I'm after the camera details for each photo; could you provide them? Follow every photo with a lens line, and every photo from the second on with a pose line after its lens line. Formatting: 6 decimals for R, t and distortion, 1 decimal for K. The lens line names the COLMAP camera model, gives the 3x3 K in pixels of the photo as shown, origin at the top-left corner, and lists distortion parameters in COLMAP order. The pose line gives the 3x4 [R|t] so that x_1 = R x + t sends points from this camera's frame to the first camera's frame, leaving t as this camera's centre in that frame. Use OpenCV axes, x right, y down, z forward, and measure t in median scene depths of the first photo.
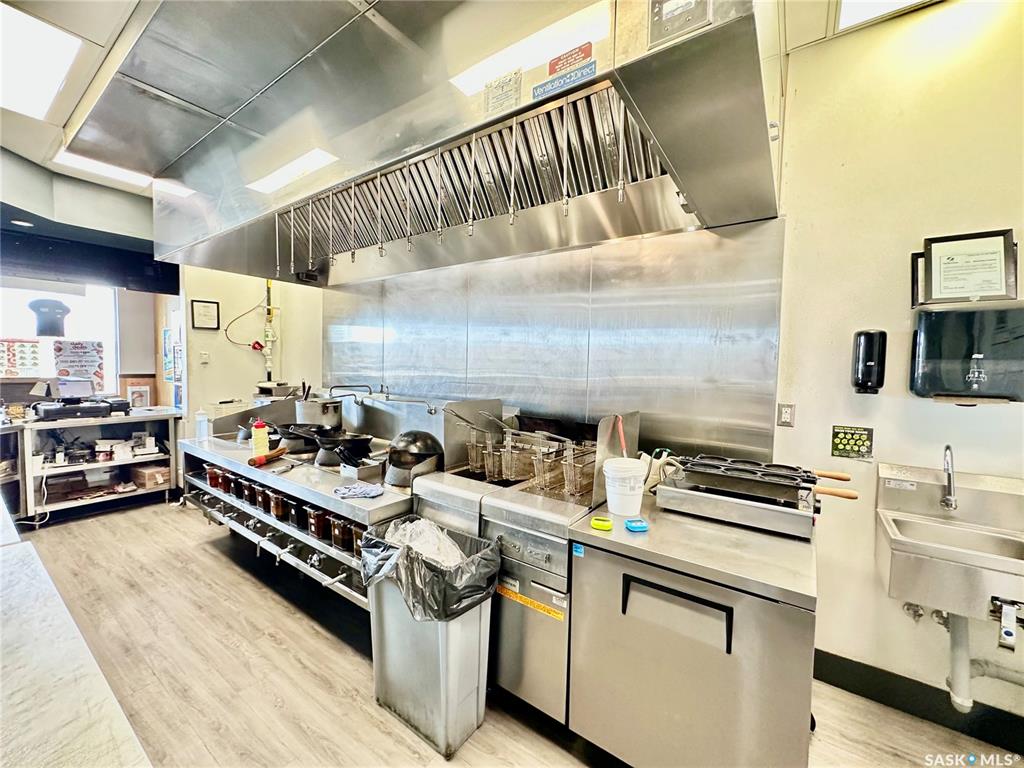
lens RADIAL K [[409.2, 0, 512.9], [0, 409.2, 384.3], [0, 0, 1]] dist [-0.004854, 0.000995]
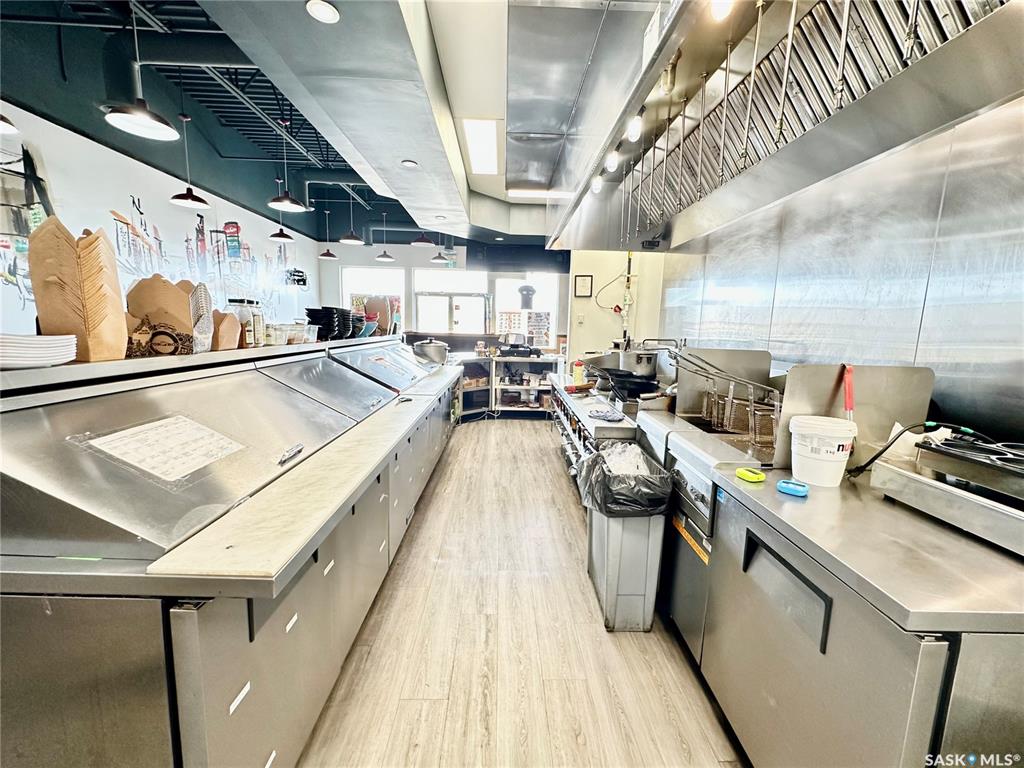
lens RADIAL K [[409.2, 0, 510.1], [0, 409.2, 385.6], [0, 0, 1]] dist [-0.004854, 0.000995]
pose [[0.588346, 0.112503, -0.800745, 0.212823], [-0.051522, 0.993477, 0.101726, 0.029232], [0.806967, -0.018594, 0.590304, 0.019148]]
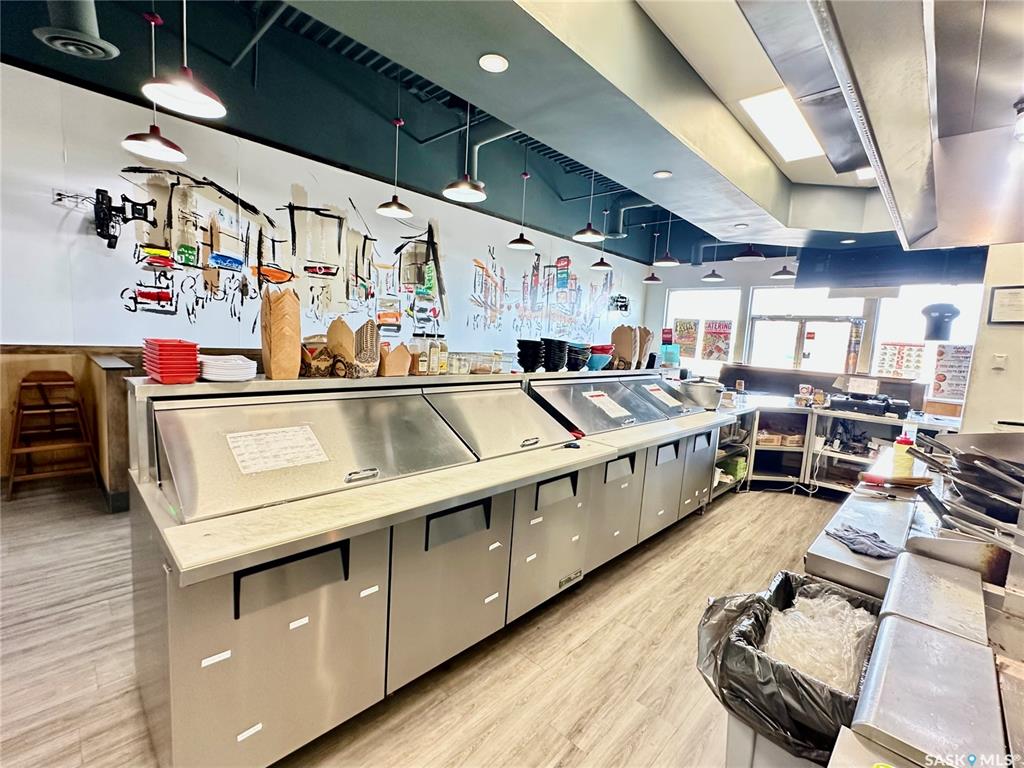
lens RADIAL K [[450.4, 0, 511.5], [0, 450.4, 385.4], [0, 0, 1]] dist [-0.004776, 0.000069]
pose [[-0.156084, 0.080689, -0.984442, 0.221111], [-0.107588, 0.989339, 0.098148, -0.005905], [0.981867, 0.121233, -0.145739, 0.242064]]
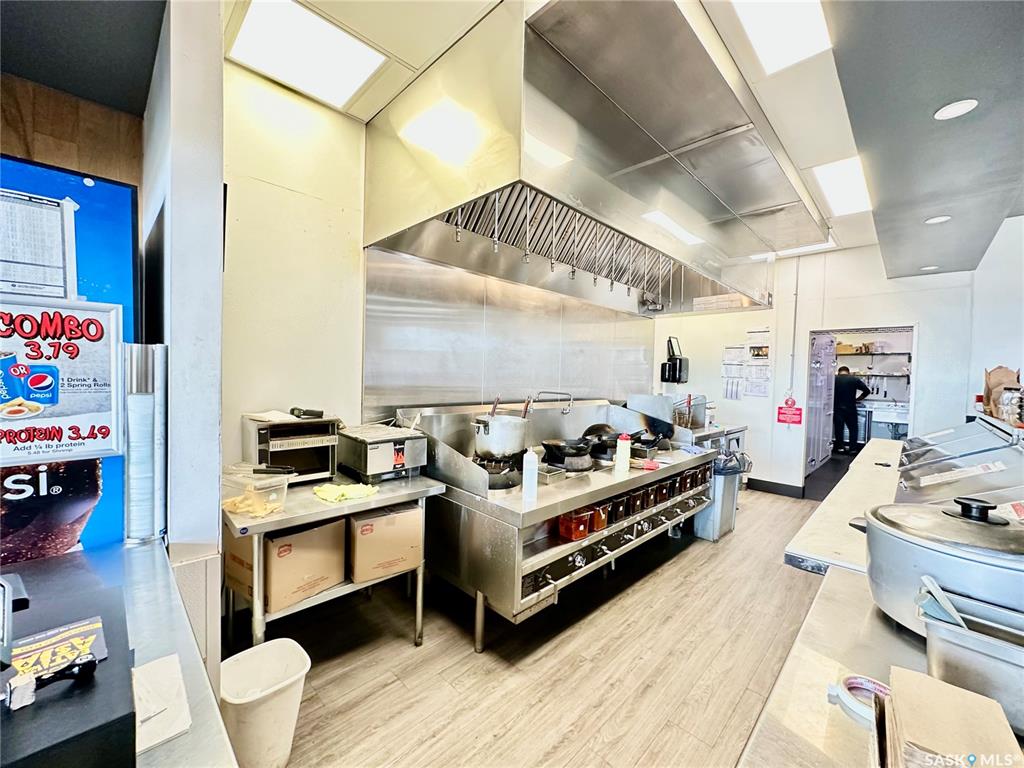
lens RADIAL K [[409.2, 0, 511.2], [0, 409.2, 382.3], [0, 0, 1]] dist [-0.004854, 0.000995]
pose [[0.168260, -0.039000, 0.984971, -1.096583], [0.024261, 0.999078, 0.035414, -0.053062], [-0.985444, 0.017938, 0.169051, 0.726945]]
